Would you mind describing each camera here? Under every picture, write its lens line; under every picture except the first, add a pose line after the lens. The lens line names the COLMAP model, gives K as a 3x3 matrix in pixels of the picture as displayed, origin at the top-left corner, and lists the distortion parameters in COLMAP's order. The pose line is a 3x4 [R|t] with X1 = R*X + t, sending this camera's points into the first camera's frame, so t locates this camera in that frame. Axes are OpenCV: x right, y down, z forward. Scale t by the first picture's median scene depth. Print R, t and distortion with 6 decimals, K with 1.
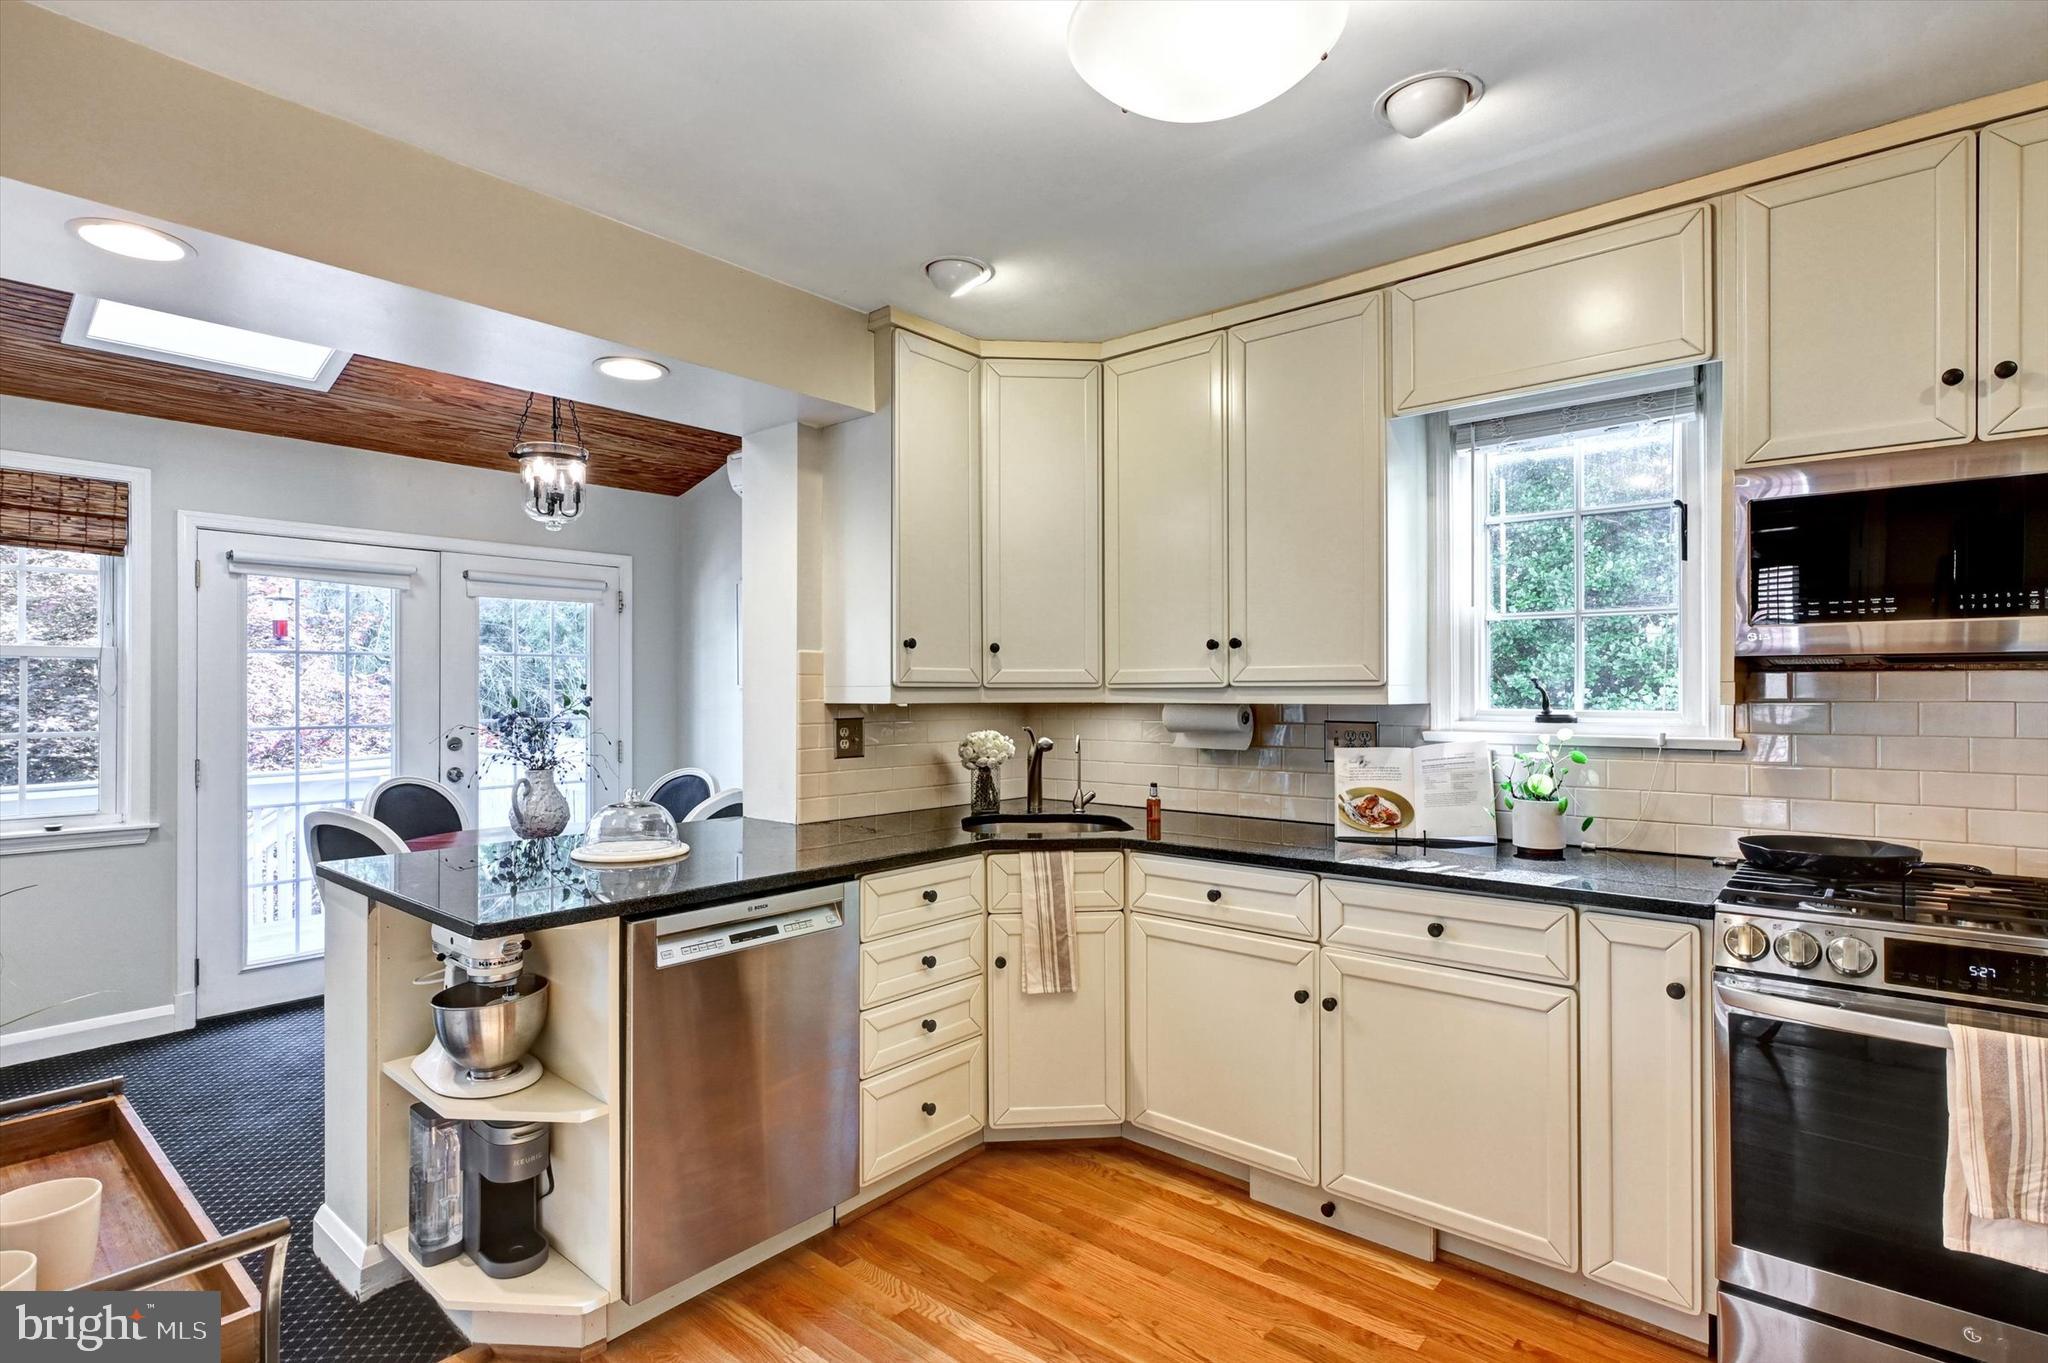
lens RADIAL K [[1022.1, 0, 1018.3], [0, 1022.1, 685.5], [0, 0, 1]] dist [0.000459, 0.001468]
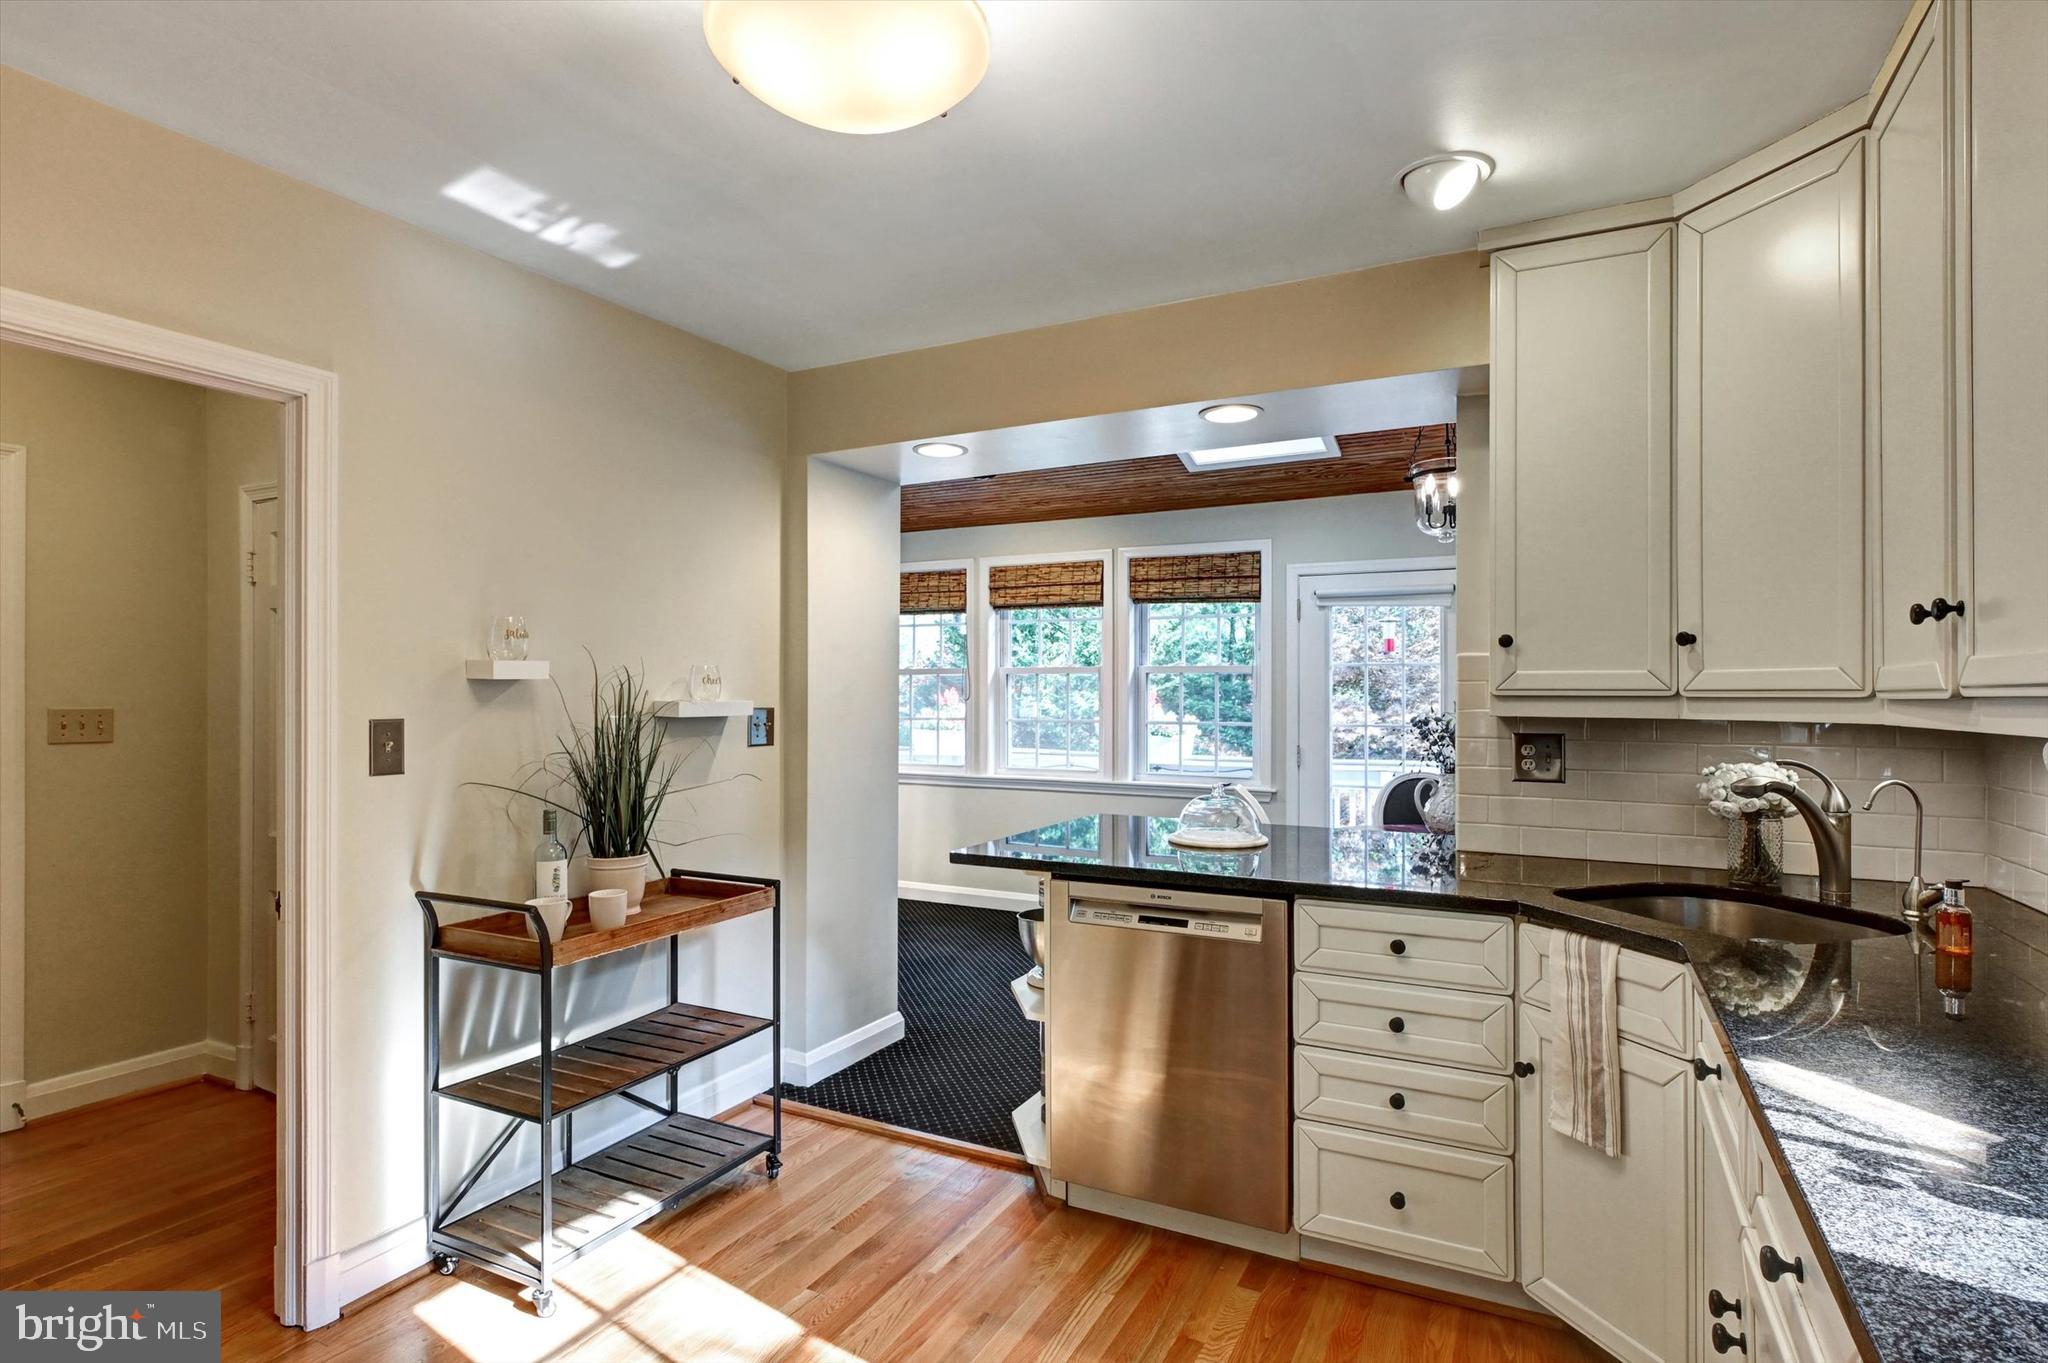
lens RADIAL K [[1022.1, 0, 1036.7], [0, 1022.1, 682.4], [0, 0, 1]] dist [0.000459, 0.001468]
pose [[0.238349, -0.007852, -0.971148, 0.626518], [0.002599, 0.999969, -0.007447, -0.004352], [0.971176, -0.000749, 0.238362, 0.489544]]
